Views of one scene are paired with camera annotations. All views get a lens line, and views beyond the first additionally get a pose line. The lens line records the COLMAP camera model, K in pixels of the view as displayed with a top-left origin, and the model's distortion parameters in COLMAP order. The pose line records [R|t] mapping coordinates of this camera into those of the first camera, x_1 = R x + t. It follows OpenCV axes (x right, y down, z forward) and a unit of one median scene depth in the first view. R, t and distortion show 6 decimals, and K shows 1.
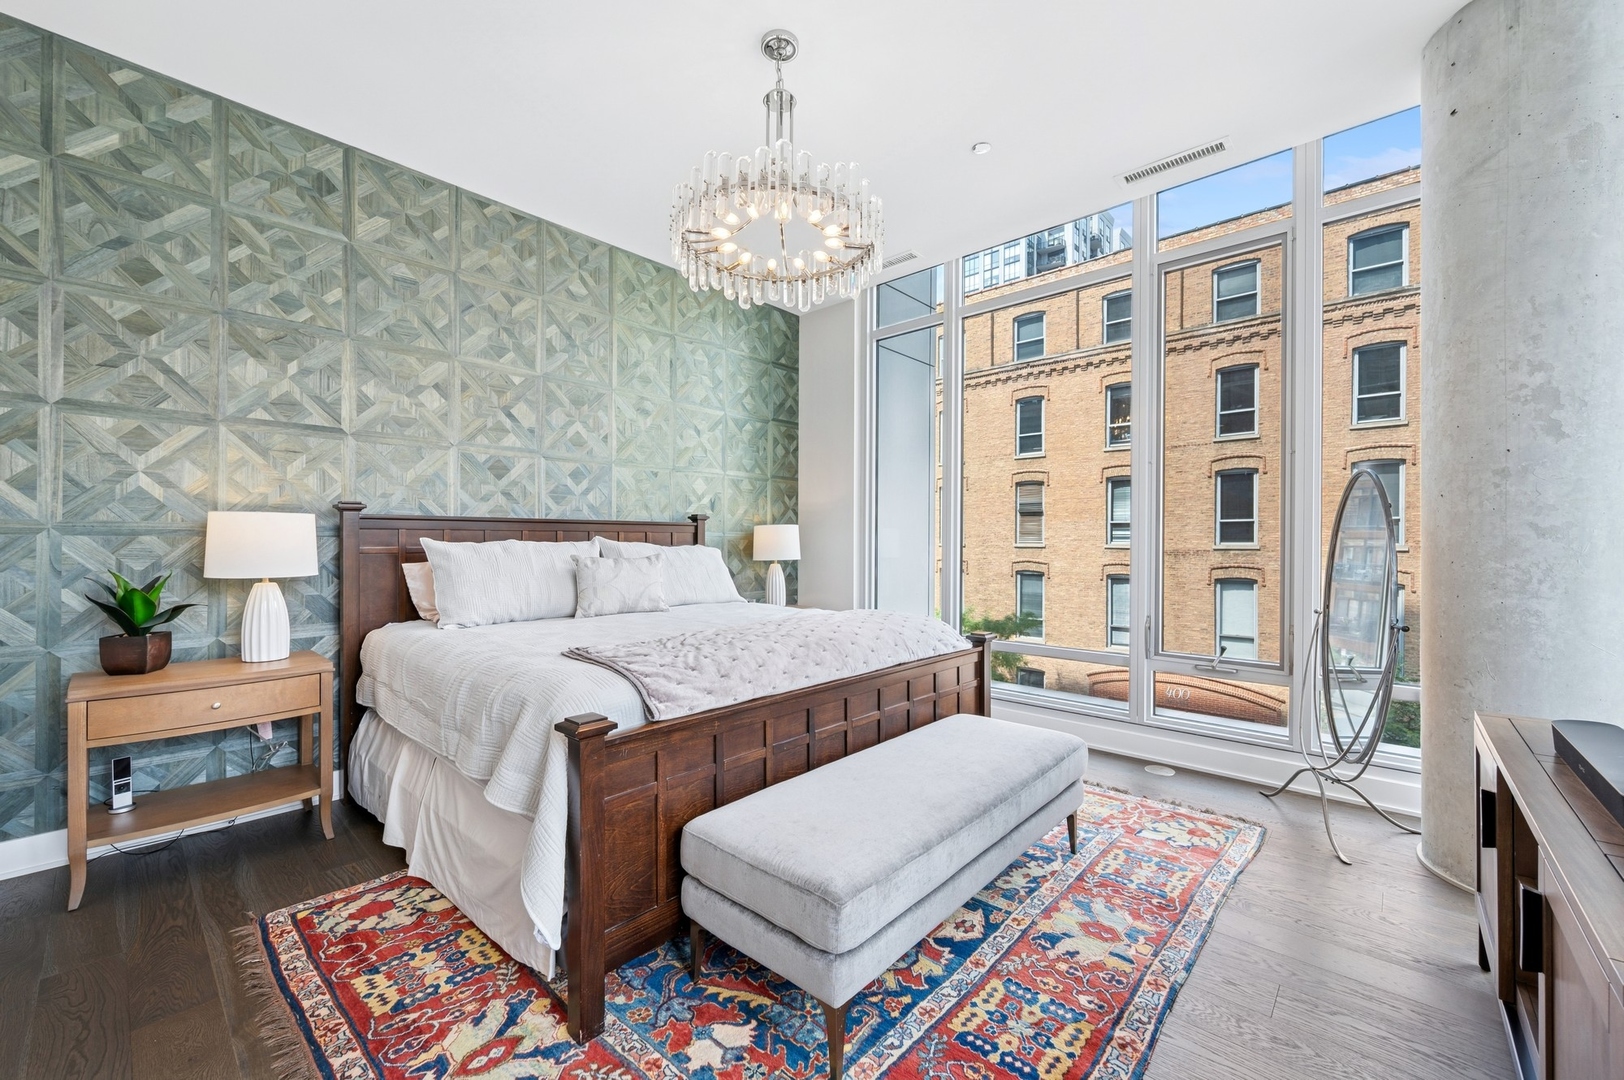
lens RADIAL K [[631.8, 0, 842.0], [0, 631.8, 543.5], [0, 0, 1]] dist [0.000190, 0.000111]
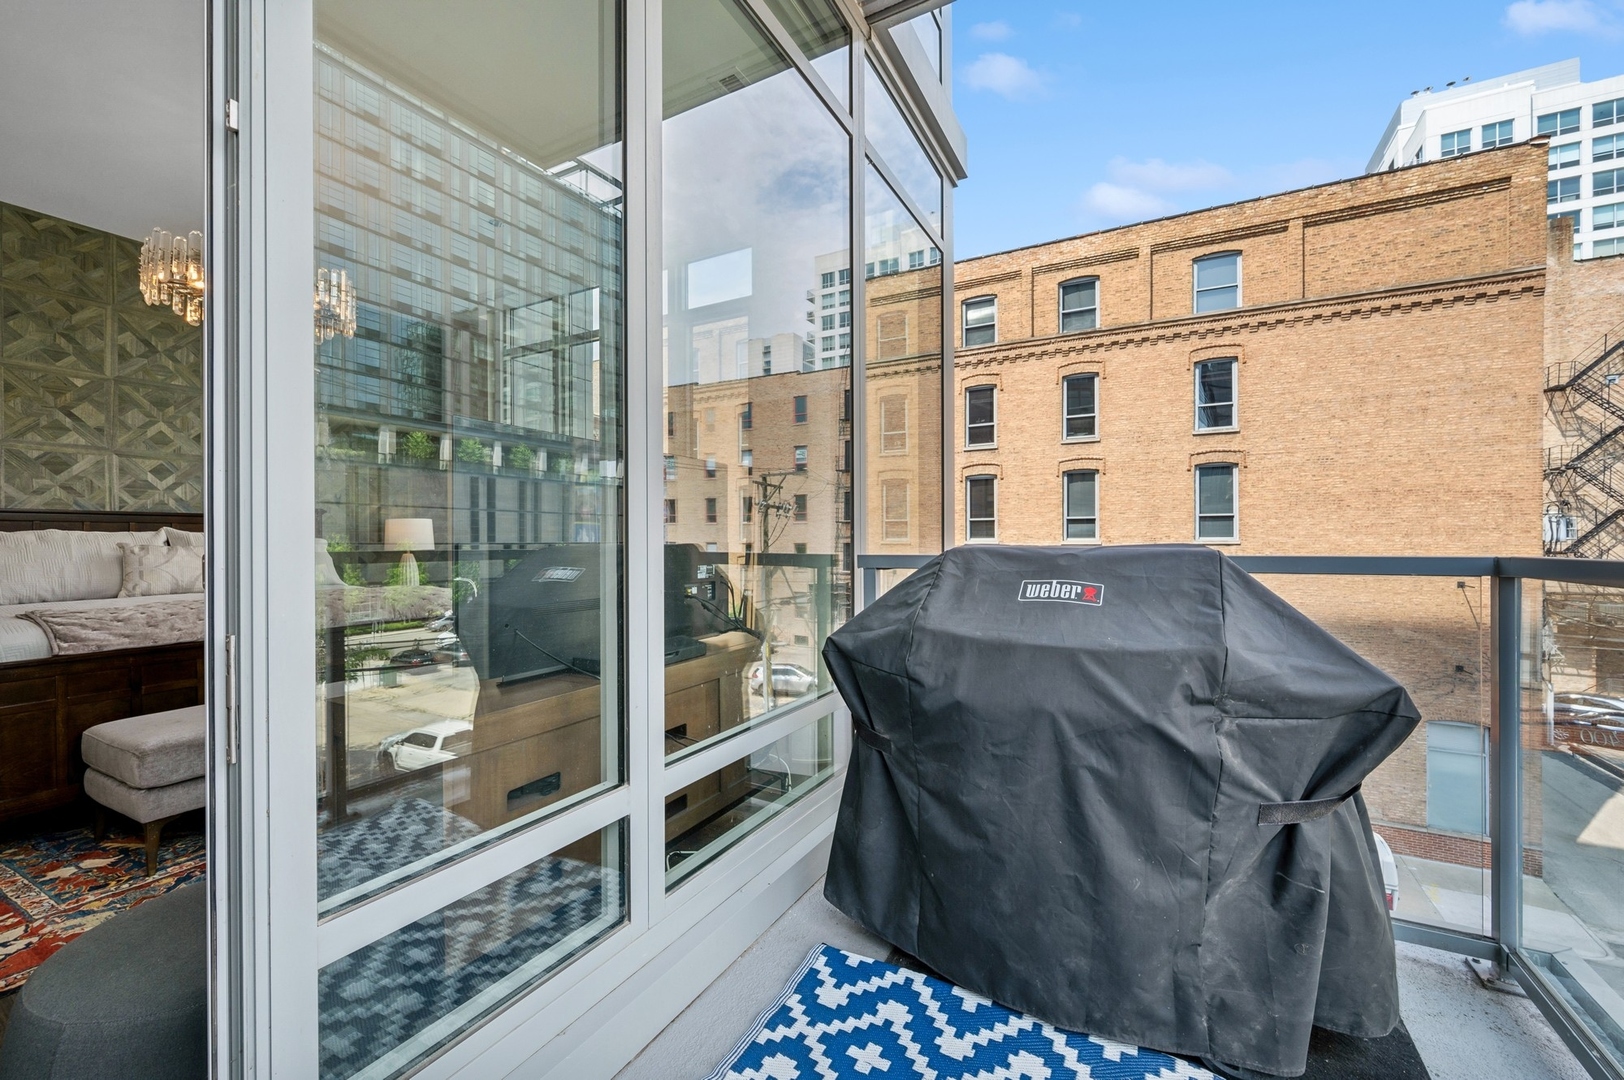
lens RADIAL K [[636.6, 0, 841.6], [0, 636.6, 545.3], [0, 0, 1]] dist [-0.001572, 0.000064]
pose [[0.974503, -0.006551, 0.224277, 0.487455], [0.005932, 0.999977, 0.003435, 0.022485], [-0.224294, -0.002017, 0.974519, -0.333721]]
